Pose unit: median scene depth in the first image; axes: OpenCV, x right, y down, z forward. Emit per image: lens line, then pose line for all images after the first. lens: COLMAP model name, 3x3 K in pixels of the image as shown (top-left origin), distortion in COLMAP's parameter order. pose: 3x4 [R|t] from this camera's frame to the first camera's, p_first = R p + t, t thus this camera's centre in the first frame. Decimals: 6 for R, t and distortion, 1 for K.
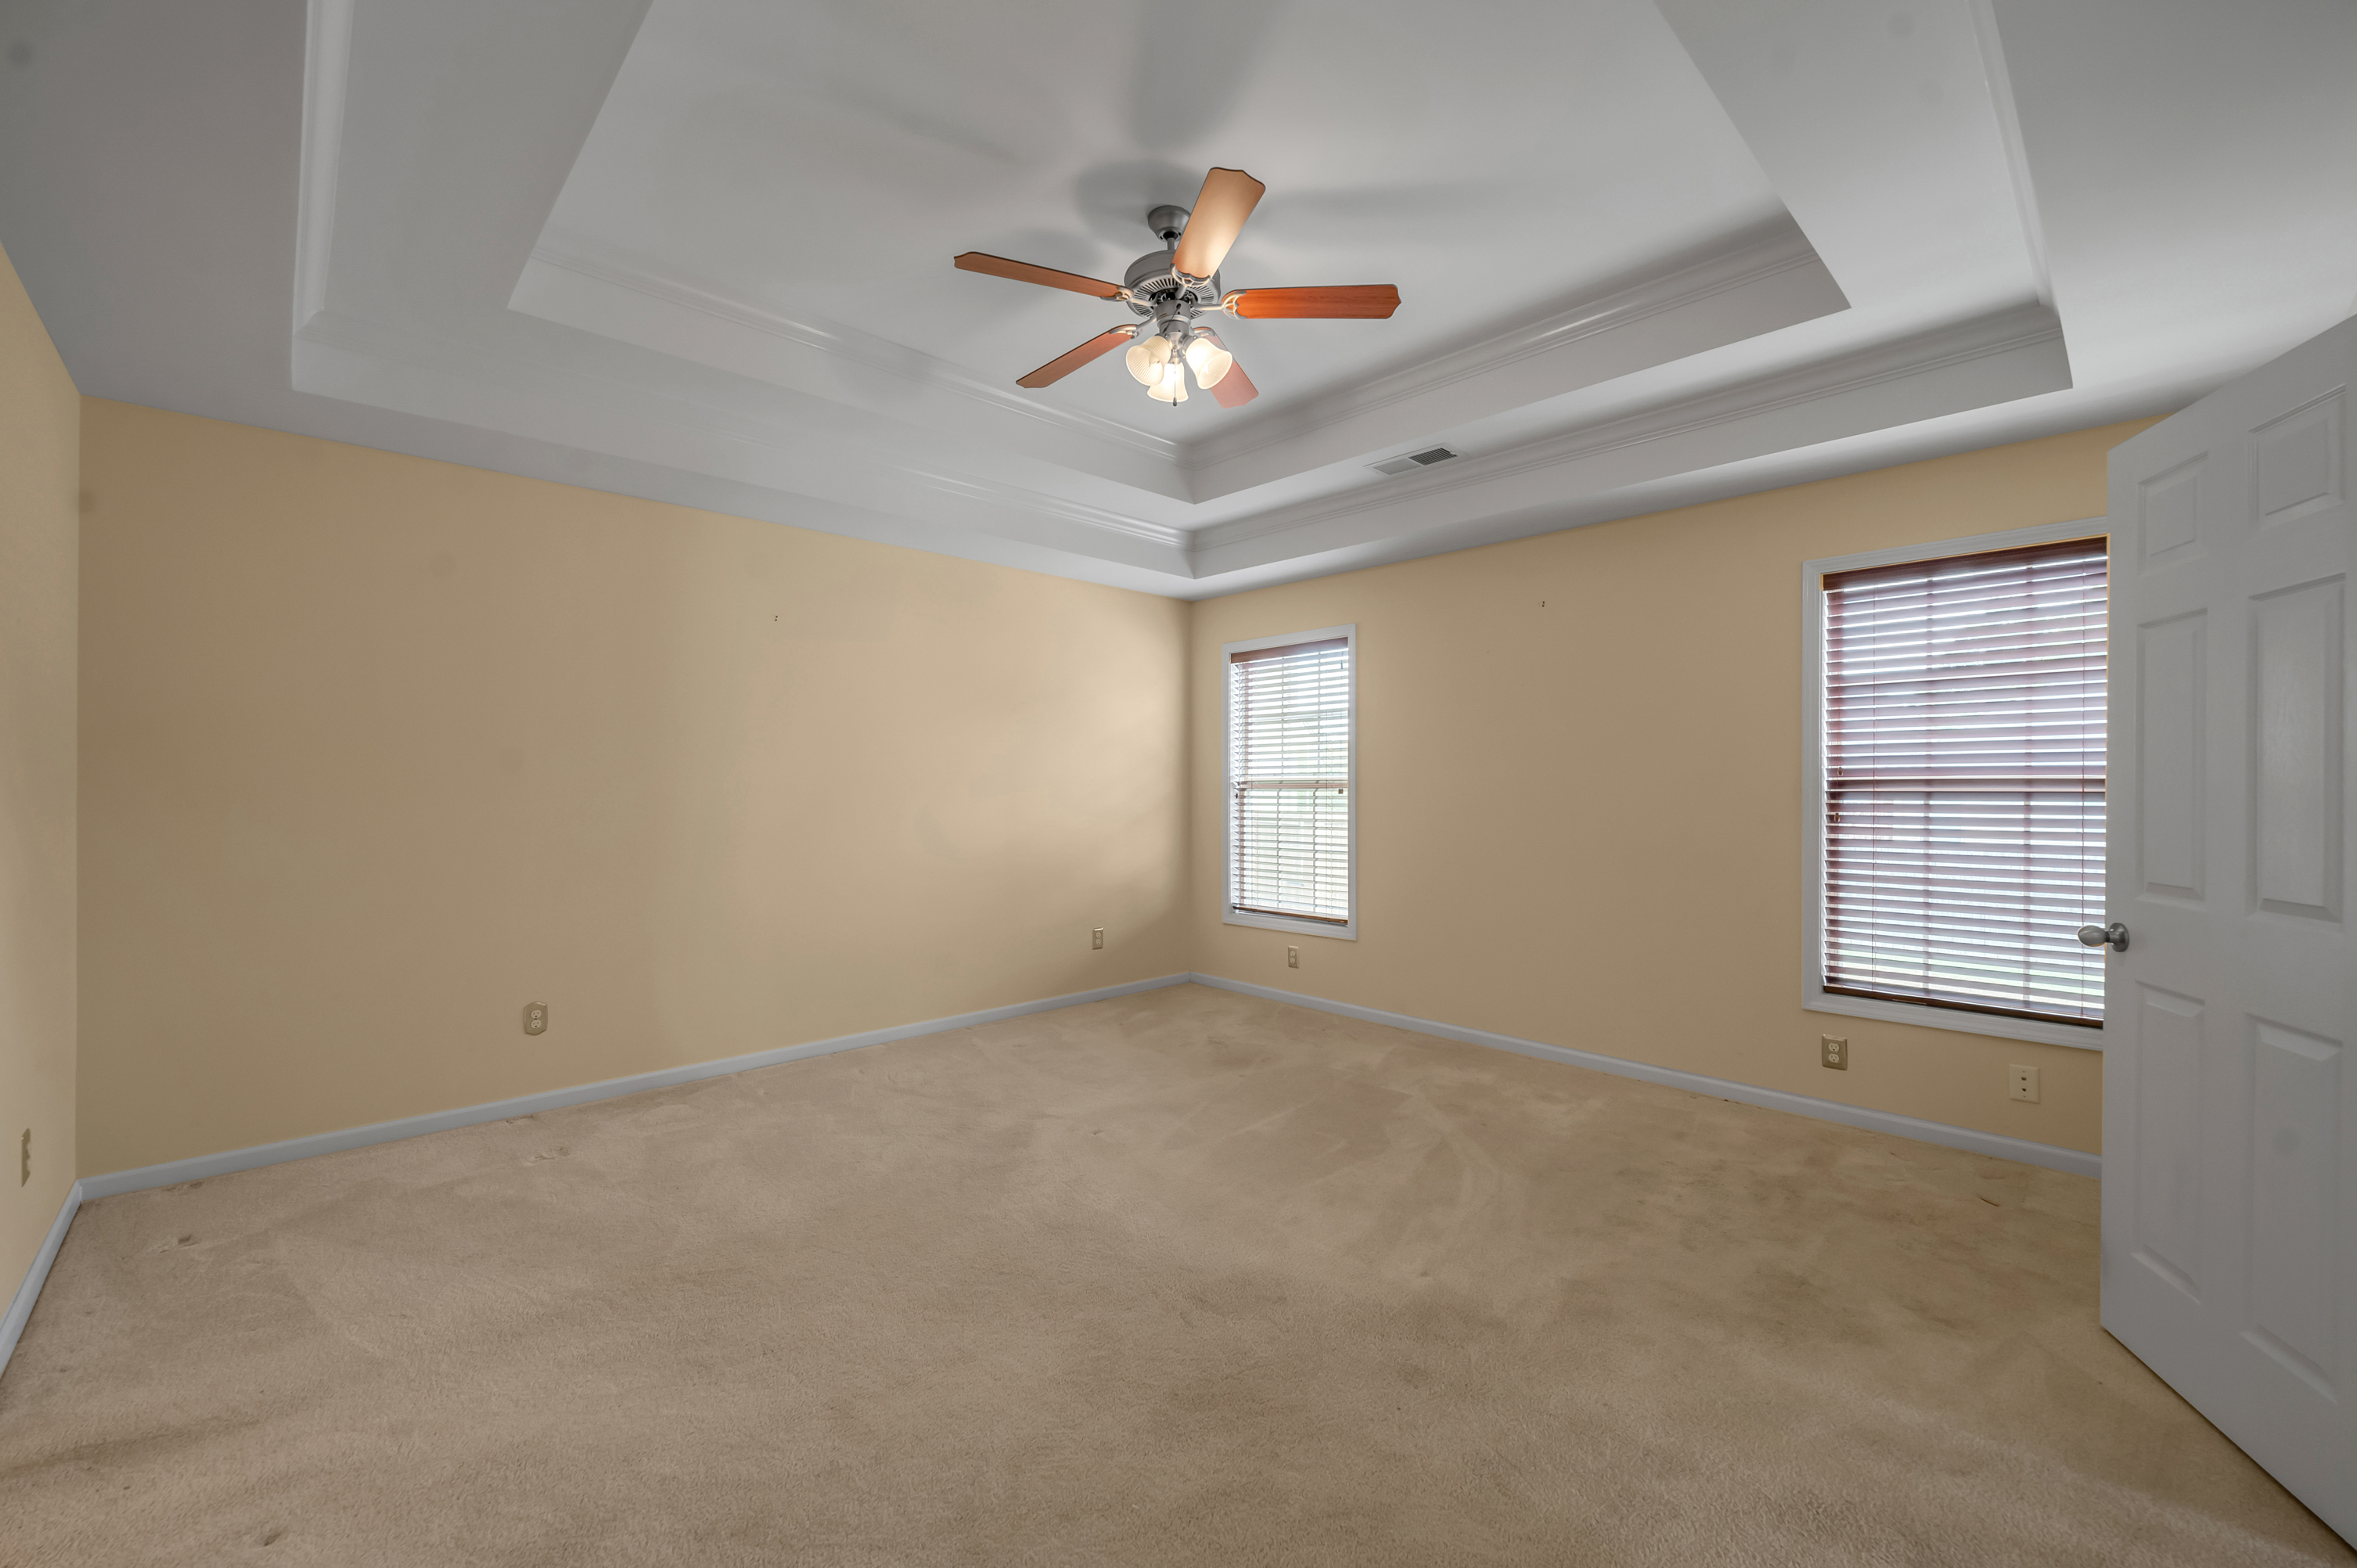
lens RADIAL K [[947.8, 0, 1167.5], [0, 947.8, 778.8], [0, 0, 1]] dist [-0.000311, -0.000150]
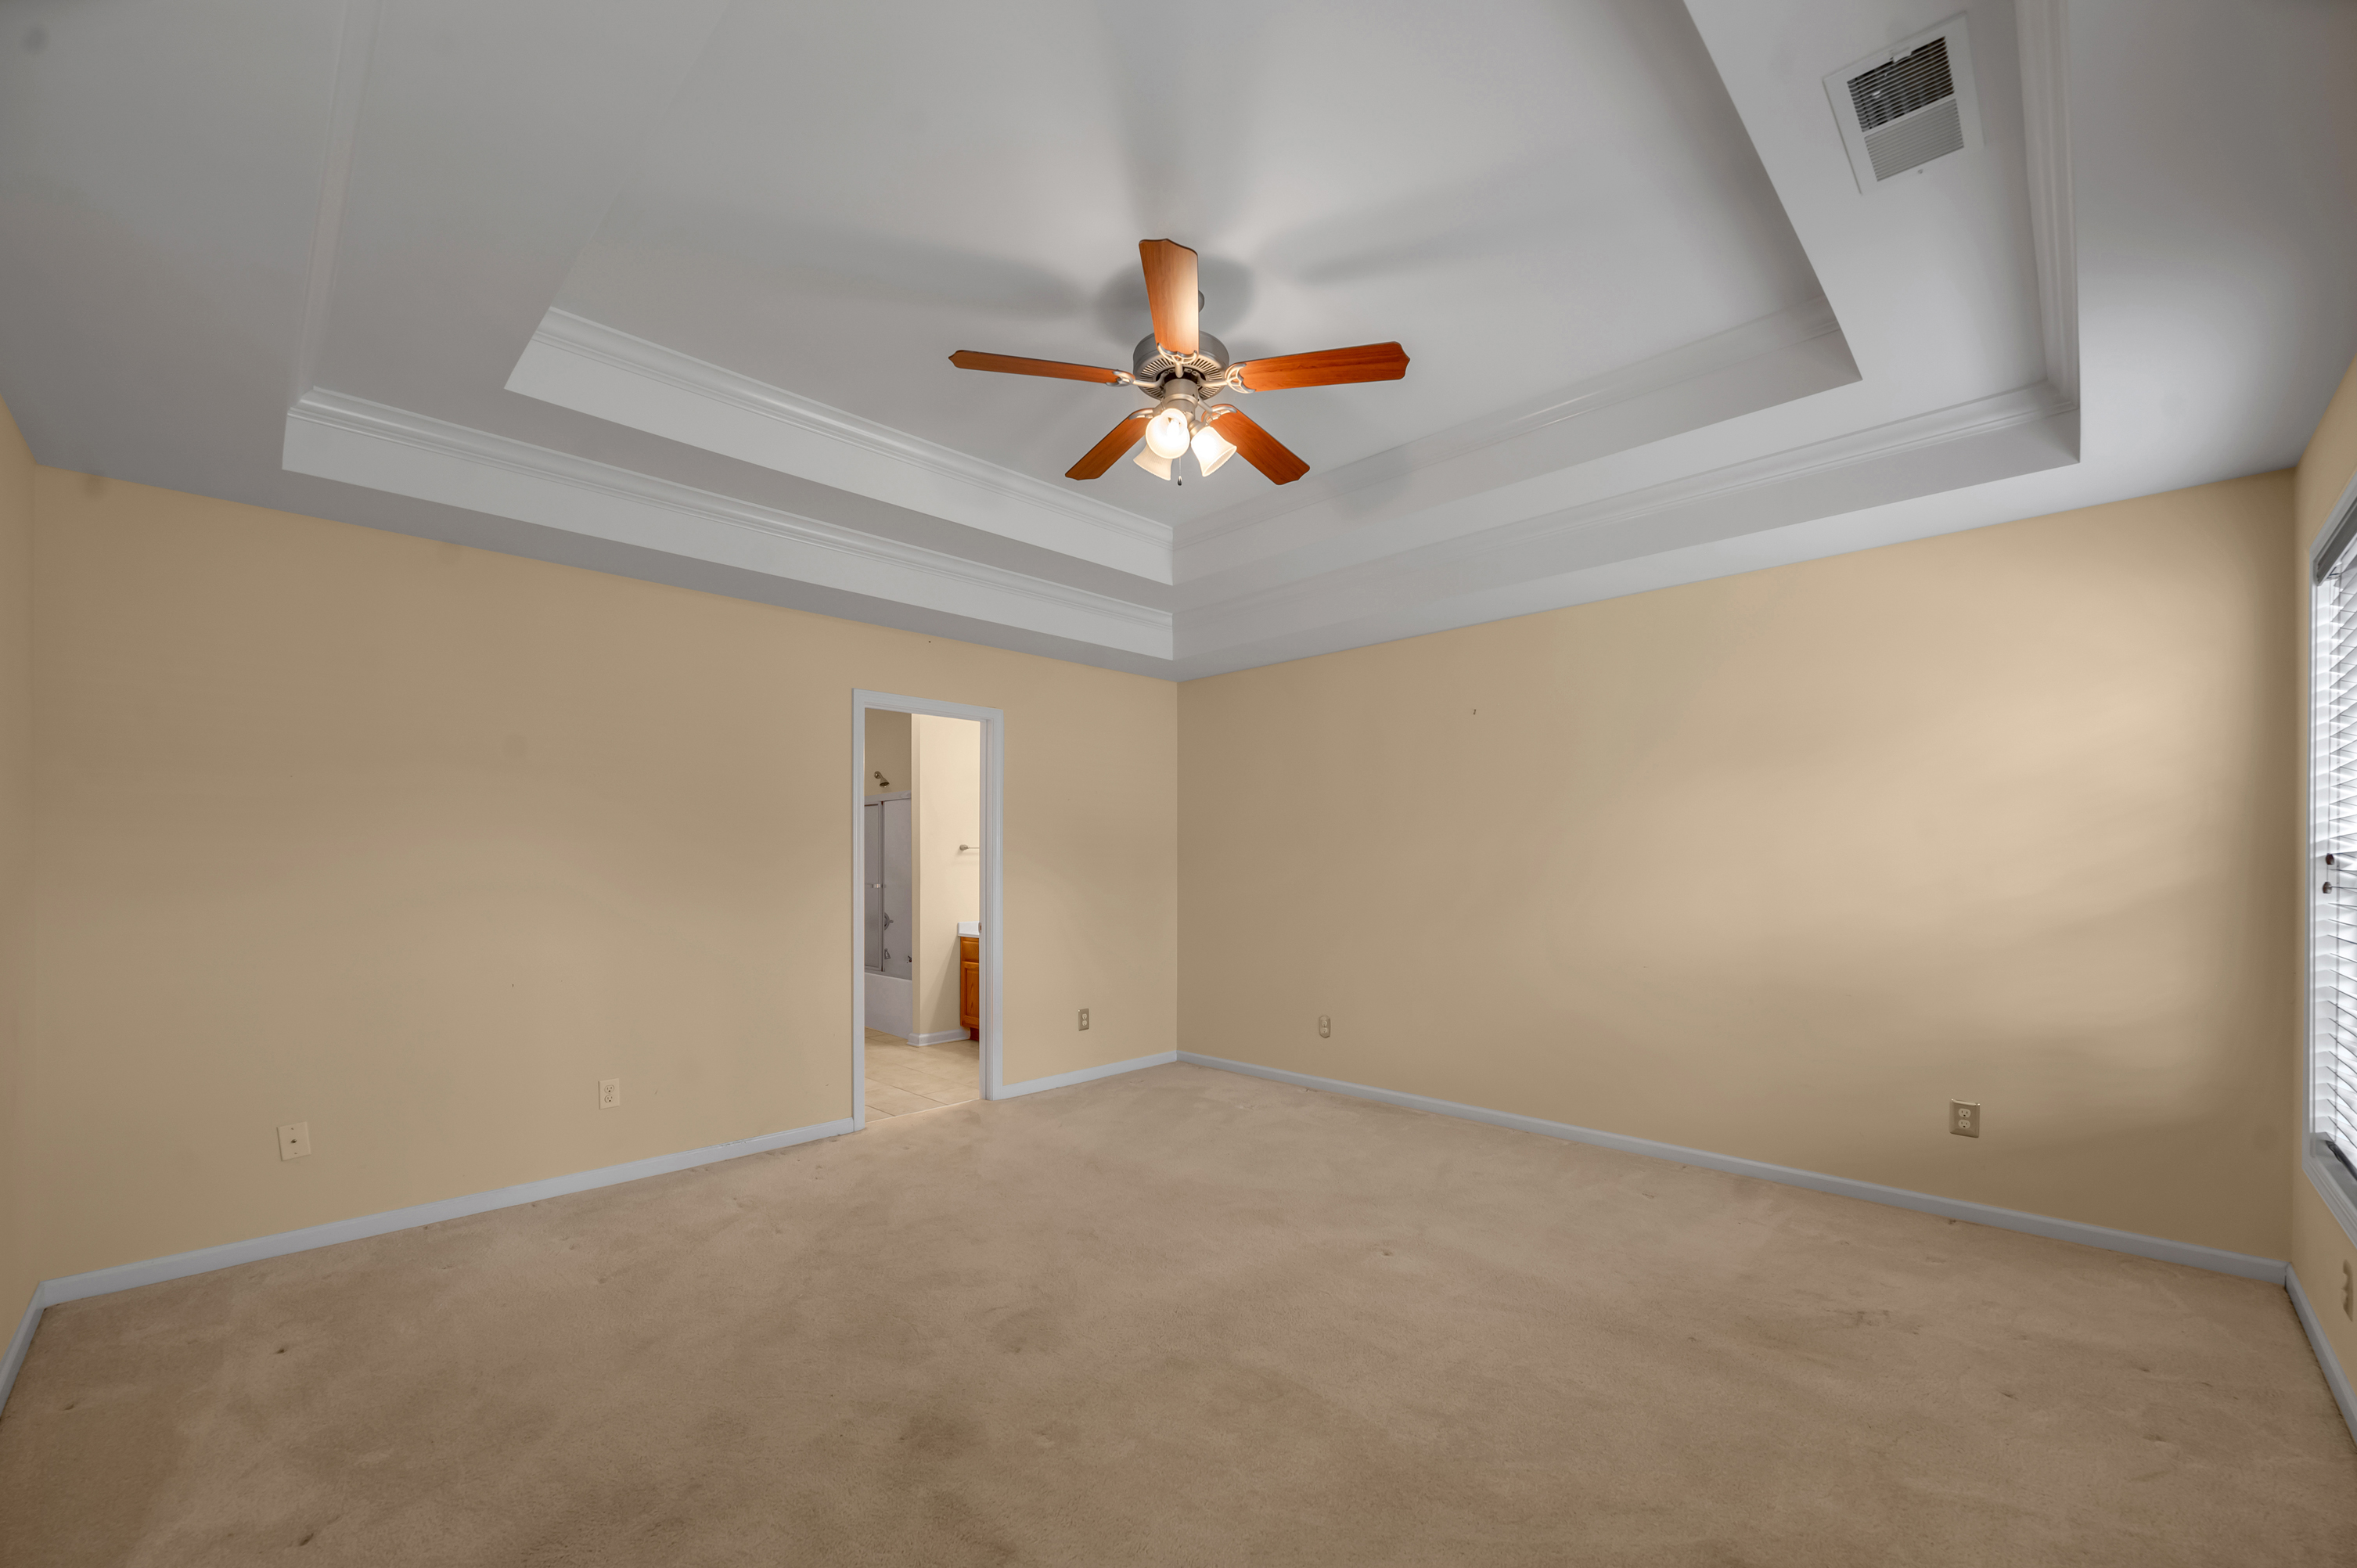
lens RADIAL K [[954.8, 0, 1184.7], [0, 954.8, 896.7], [0, 0, 1]] dist [-0.001504, 0.000065]
pose [[0.054843, 0.041001, -0.997653, 0.871607], [0.008010, 0.999106, 0.041501, -0.001395], [0.998463, -0.010267, 0.054466, 0.837399]]
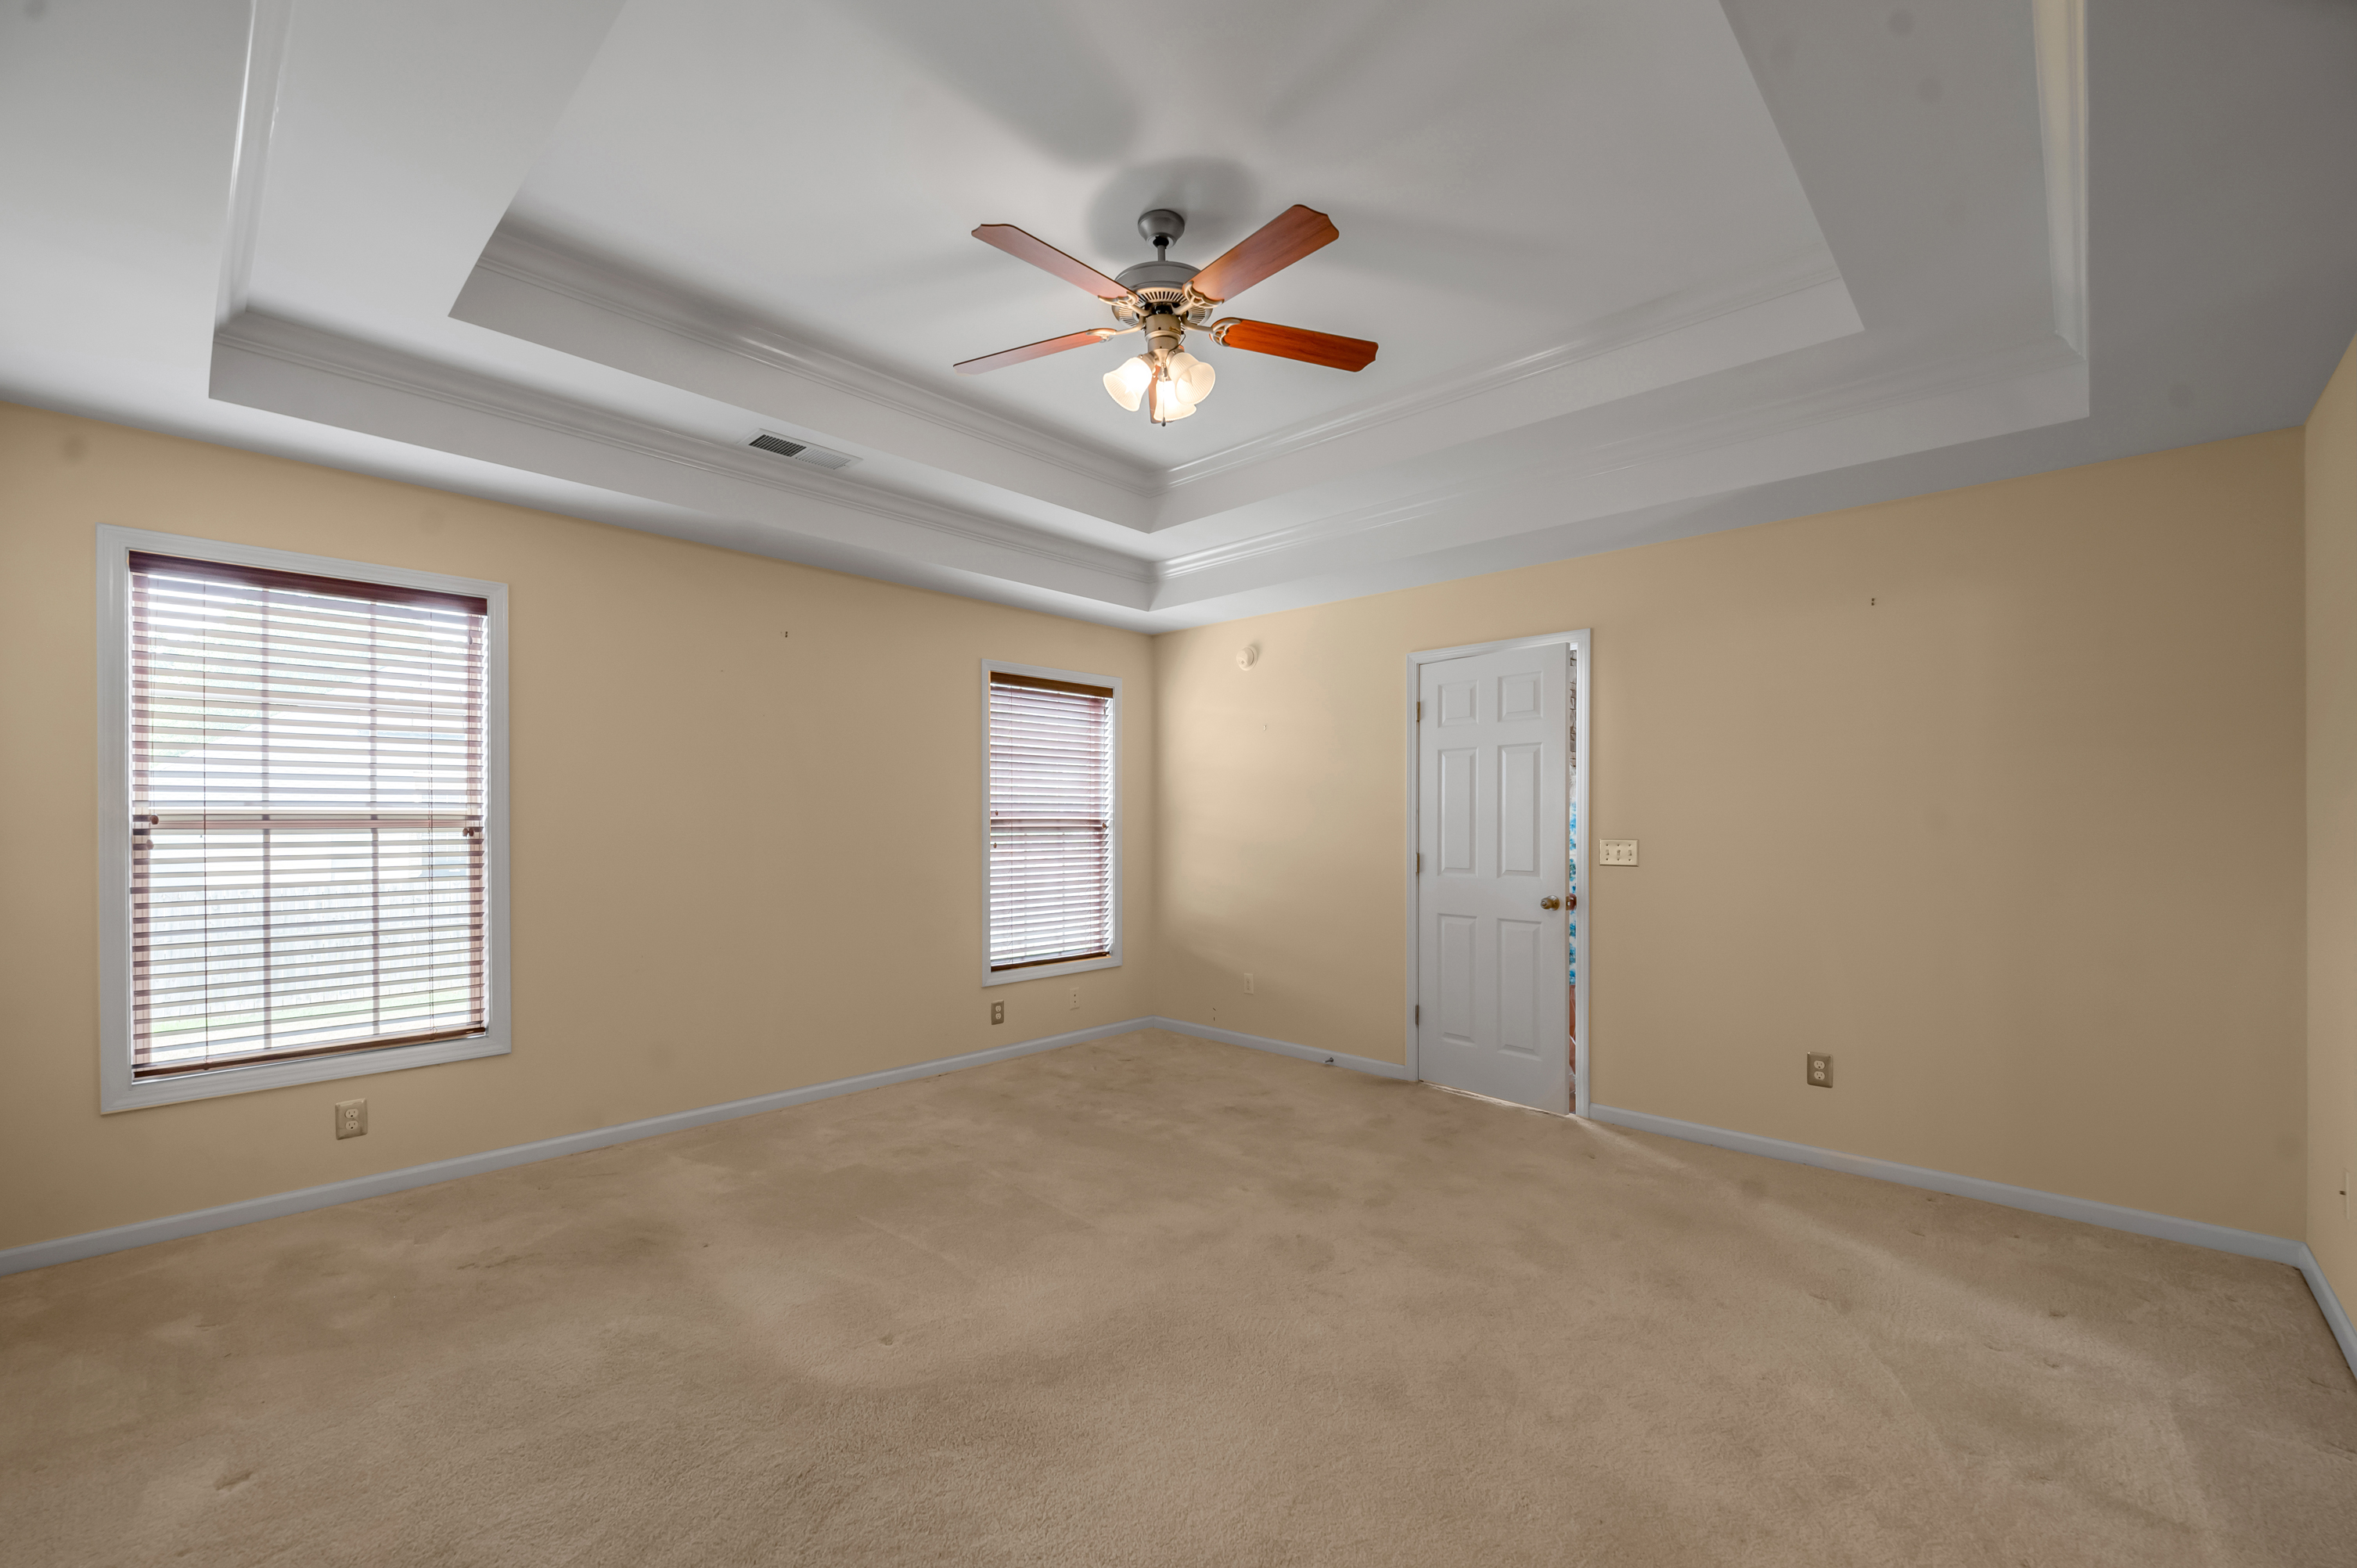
lens RADIAL K [[982.0, 0, 1177.4], [0, 982.0, 815.5], [0, 0, 1]] dist [0.010502, -0.000074]
pose [[-0.059275, 0.006983, 0.998217, -0.857452], [-0.008567, 0.999935, -0.007504, 0.004337], [-0.998205, -0.008997, -0.059211, 0.911623]]
